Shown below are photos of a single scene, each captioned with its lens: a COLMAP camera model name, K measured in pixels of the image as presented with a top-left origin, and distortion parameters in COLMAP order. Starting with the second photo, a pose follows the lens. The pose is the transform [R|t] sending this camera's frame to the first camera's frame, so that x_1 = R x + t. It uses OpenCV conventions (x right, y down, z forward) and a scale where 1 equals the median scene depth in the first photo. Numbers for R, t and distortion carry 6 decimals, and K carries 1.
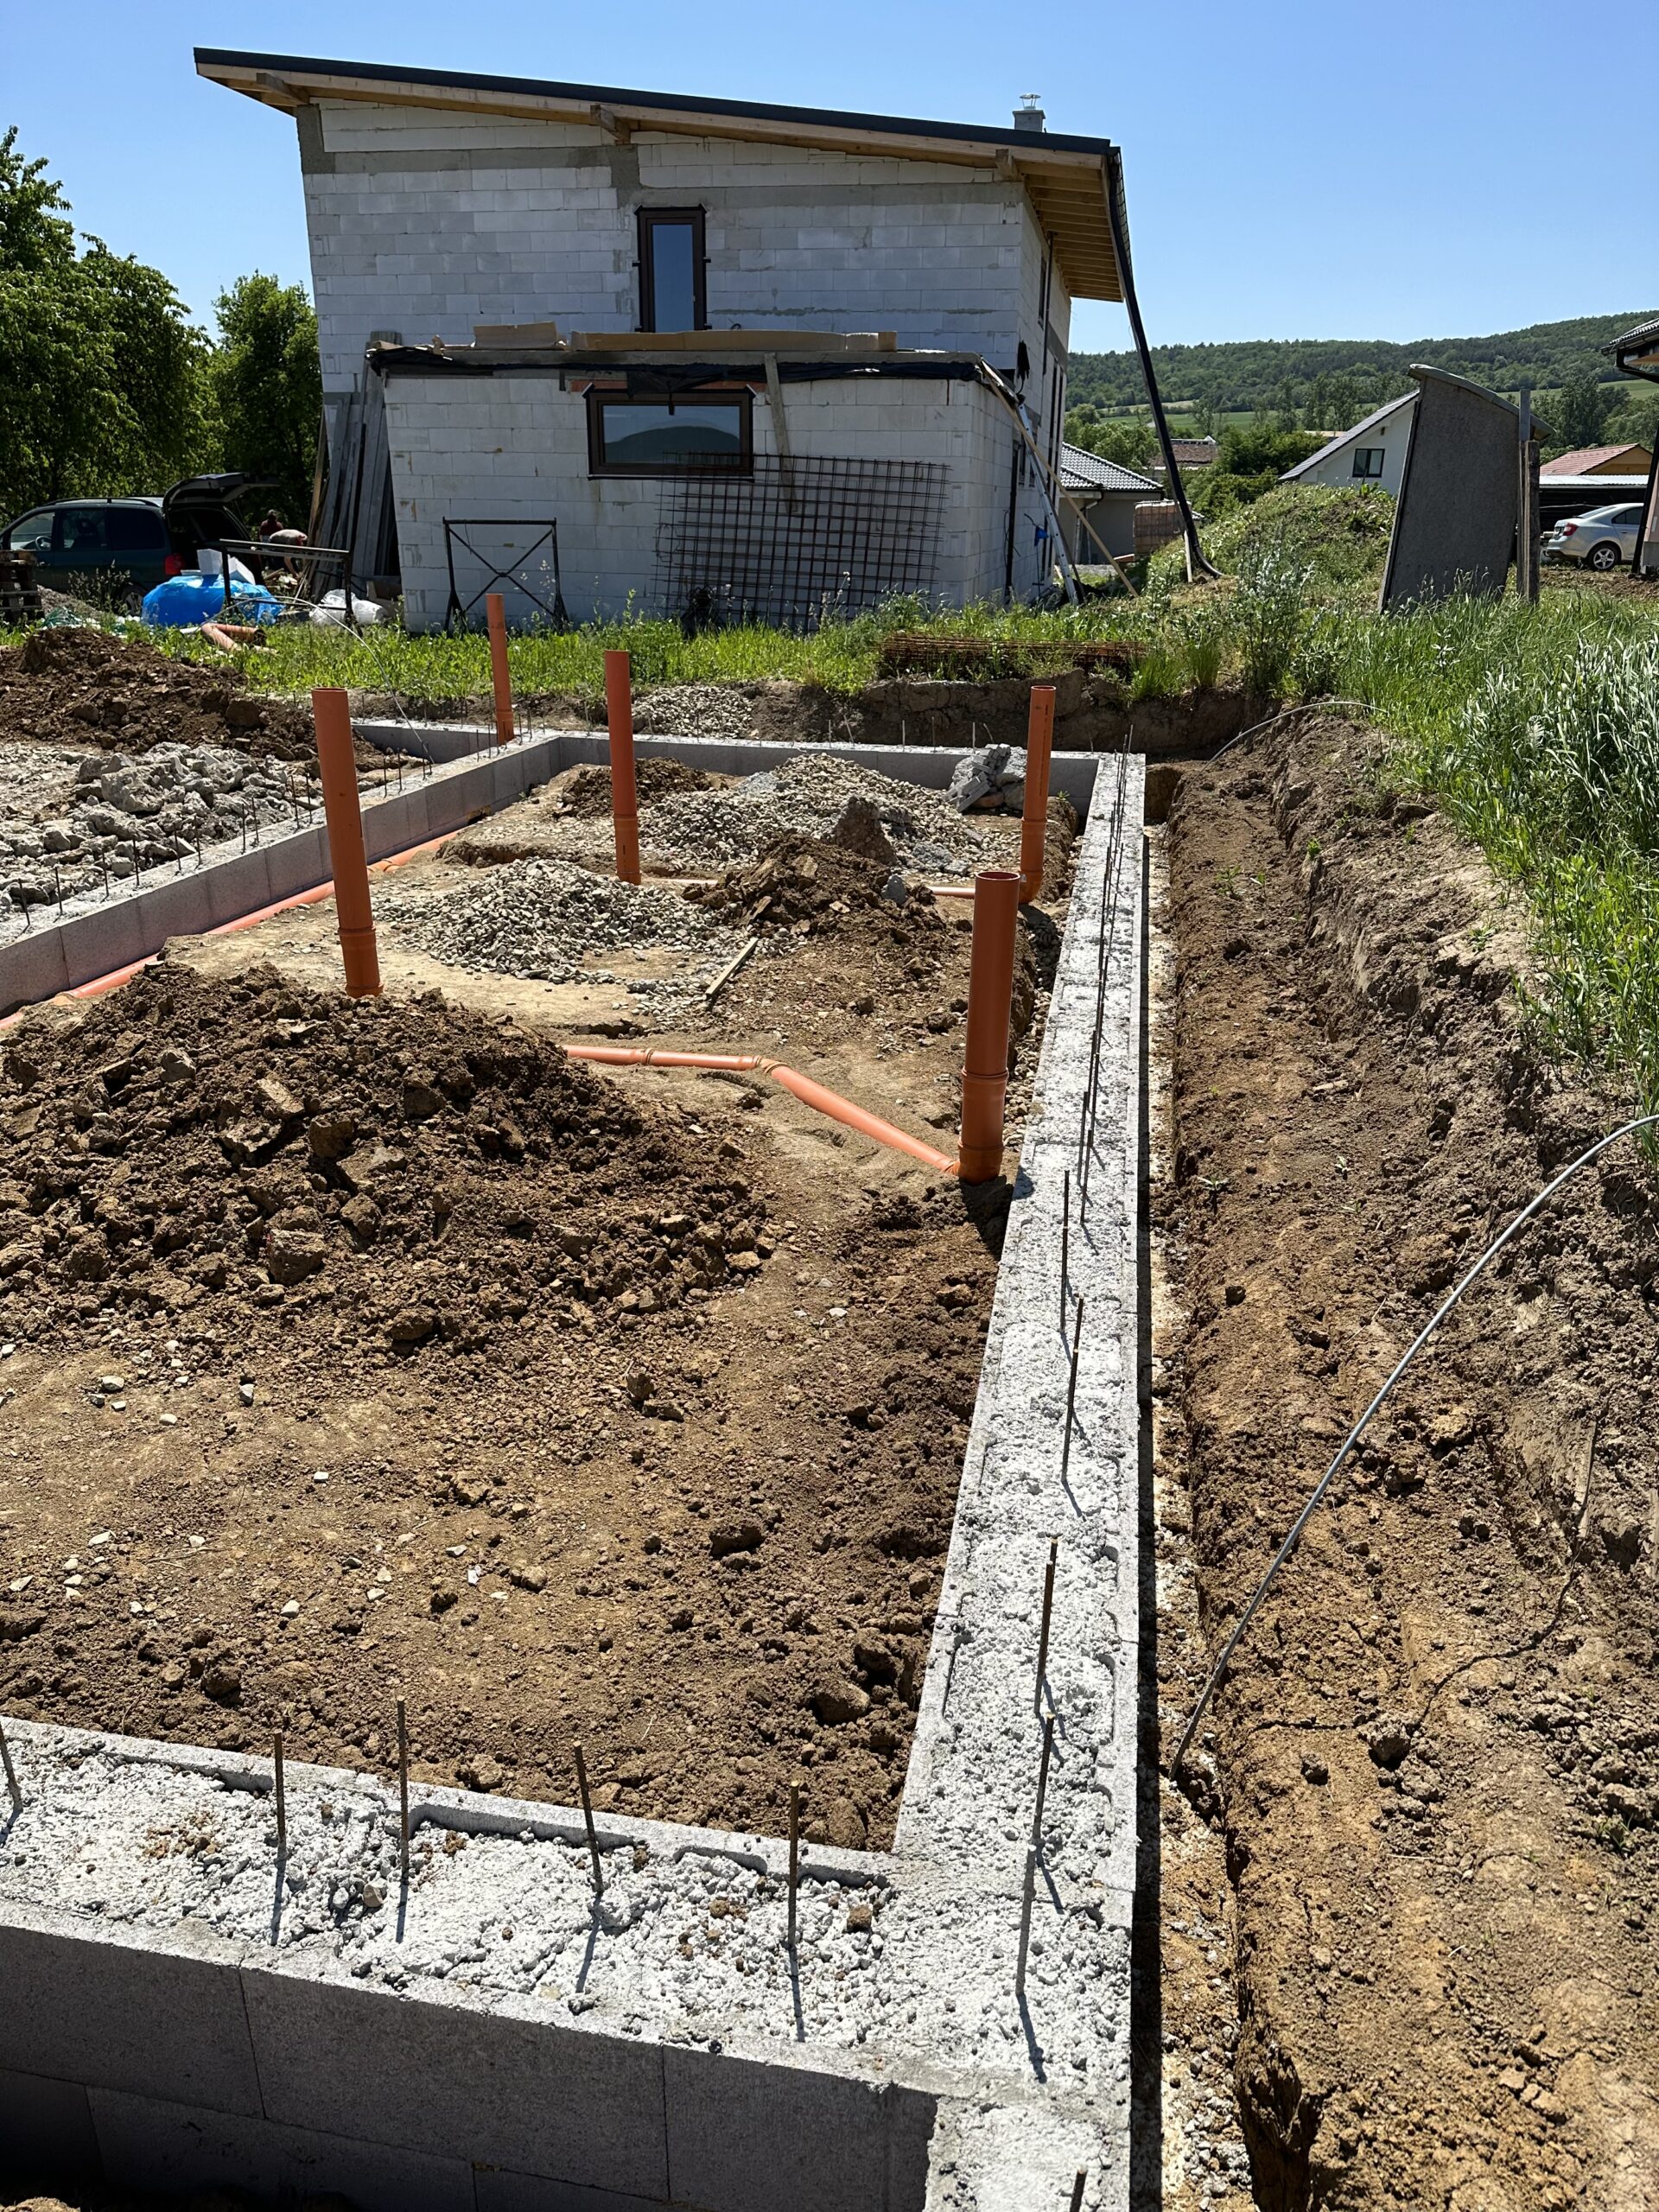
lens RADIAL K [[1581.5, 0, 829.5], [0, 1581.5, 1106.0], [0, 0, 1]] dist [0.194014, -0.450411]
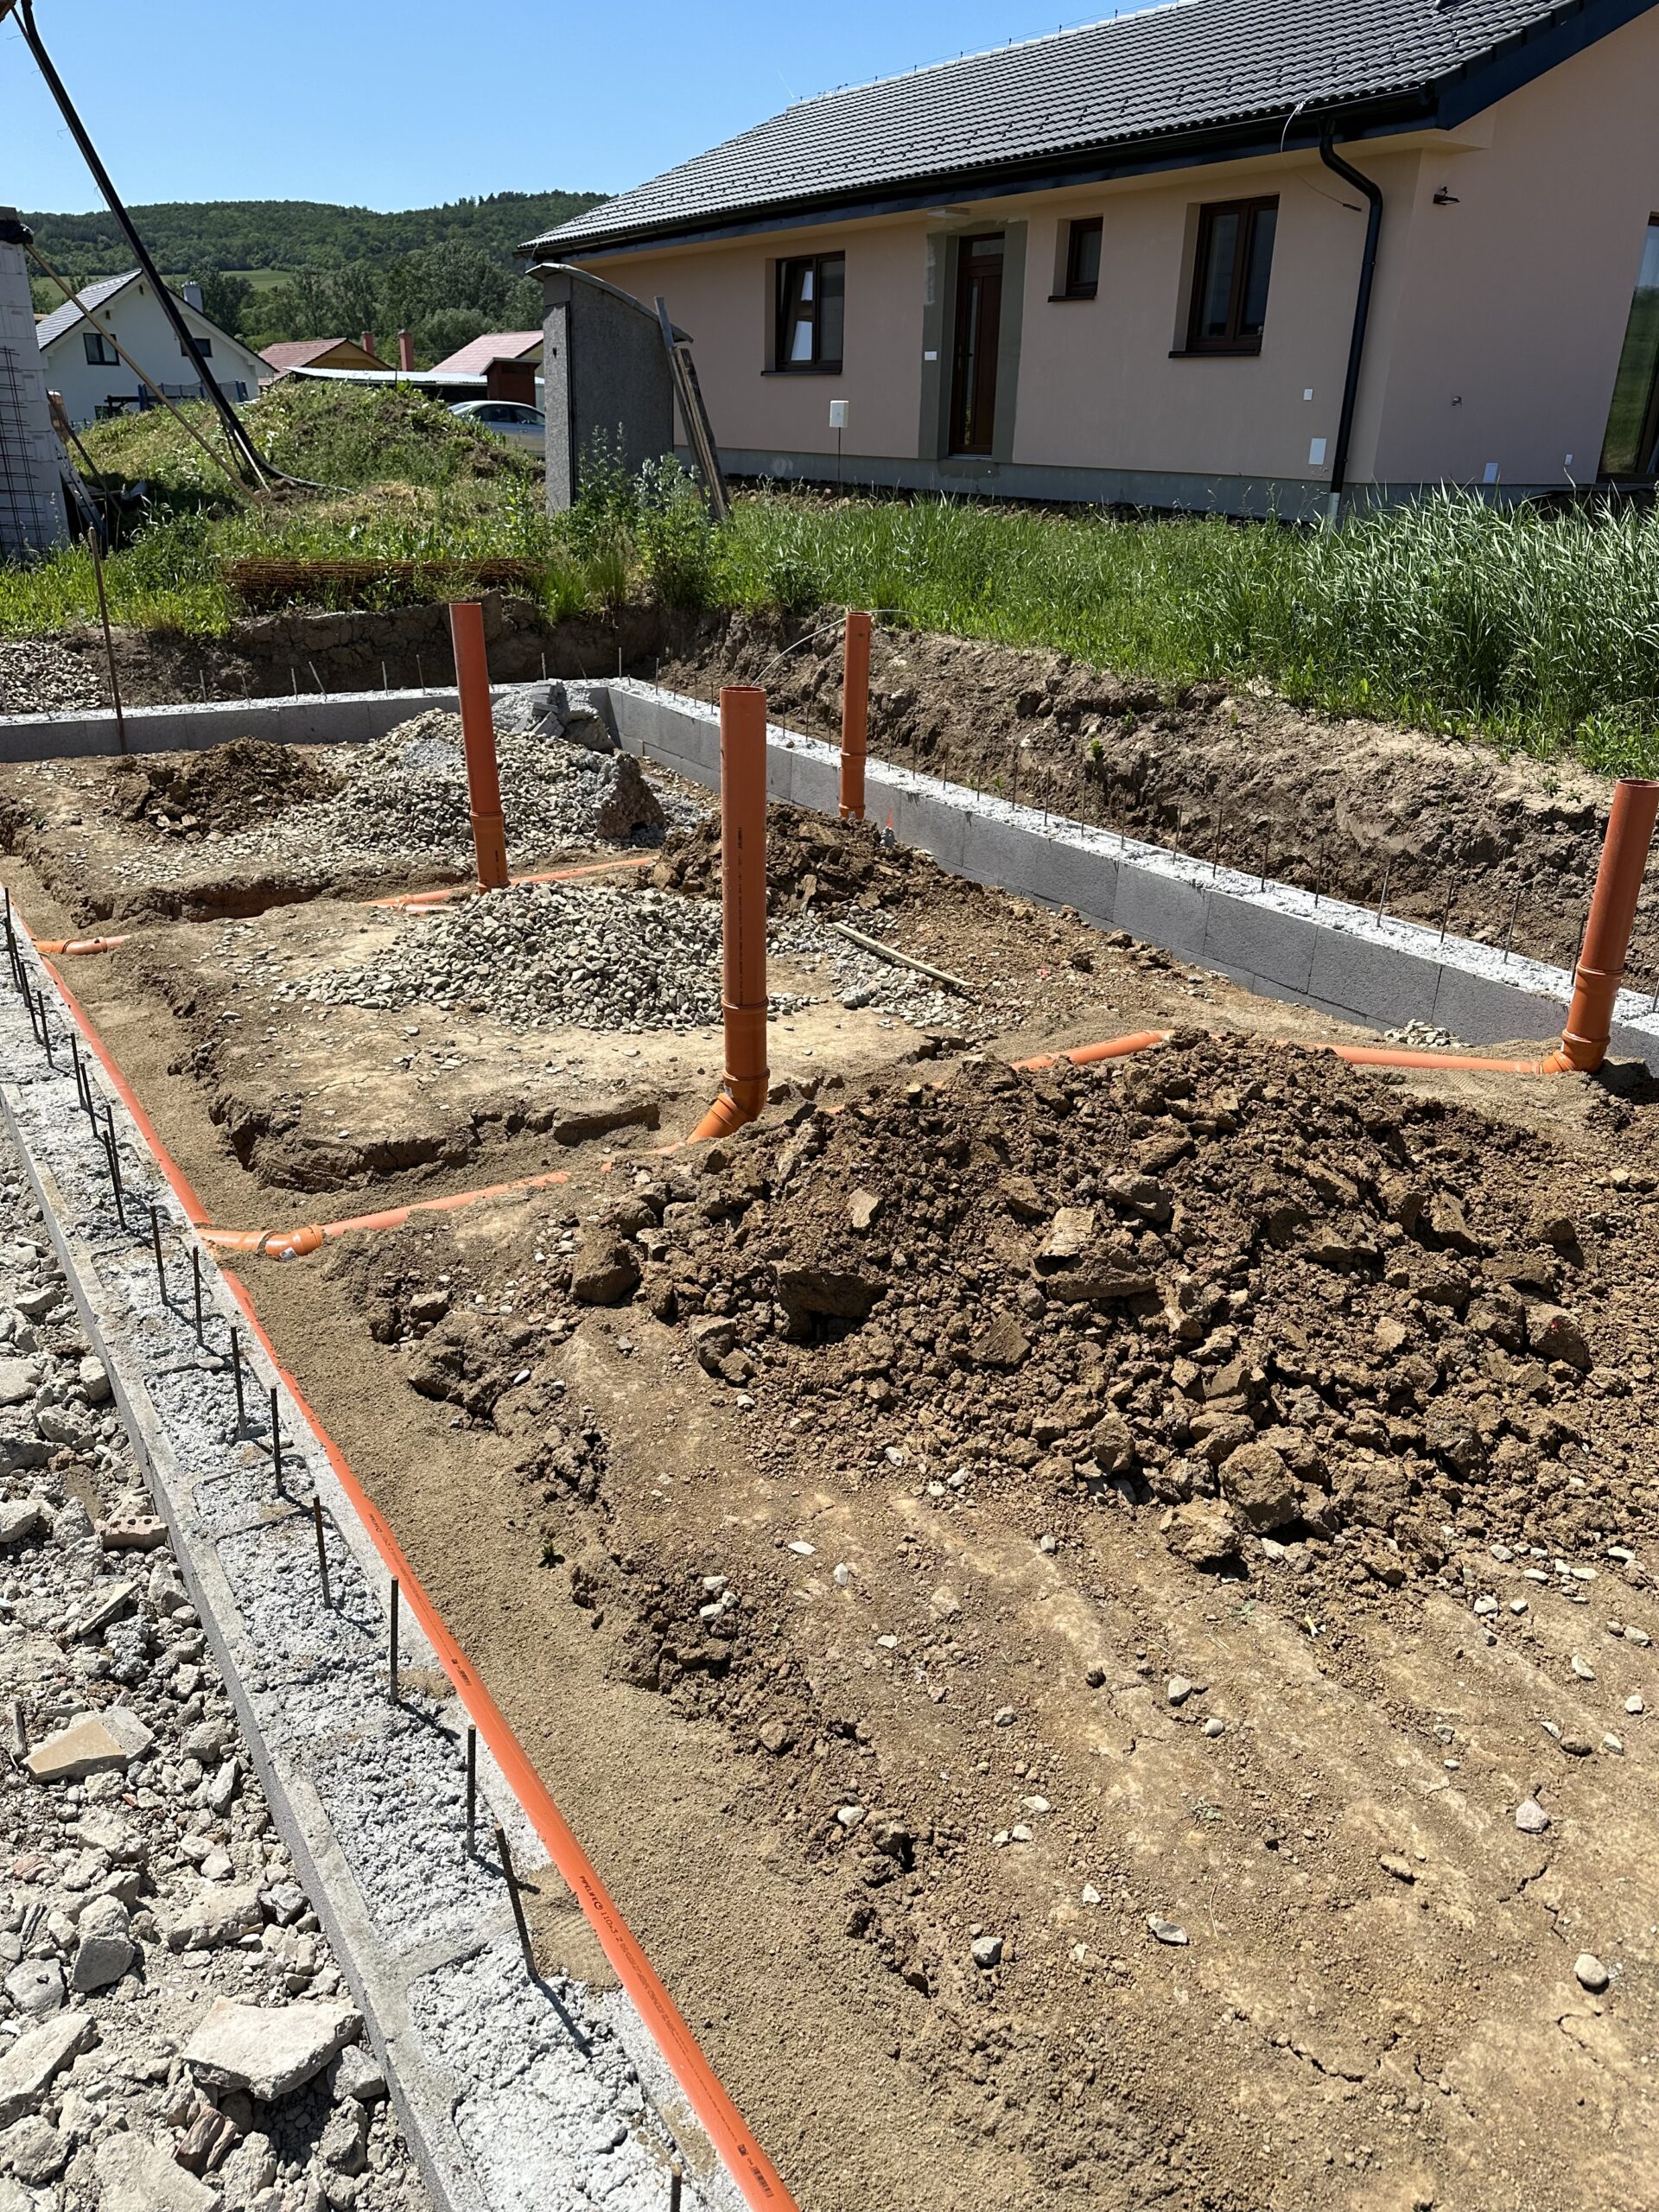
lens RADIAL K [[1581.5, 0, 829.5], [0, 1581.5, 1106.0], [0, 0, 1]] dist [0.194014, -0.450411]
pose [[0.727472, -0.267478, 0.631854, -0.420049], [0.228424, 0.962768, 0.144569, -0.089740], [-0.646998, 0.039161, 0.761485, 0.215573]]
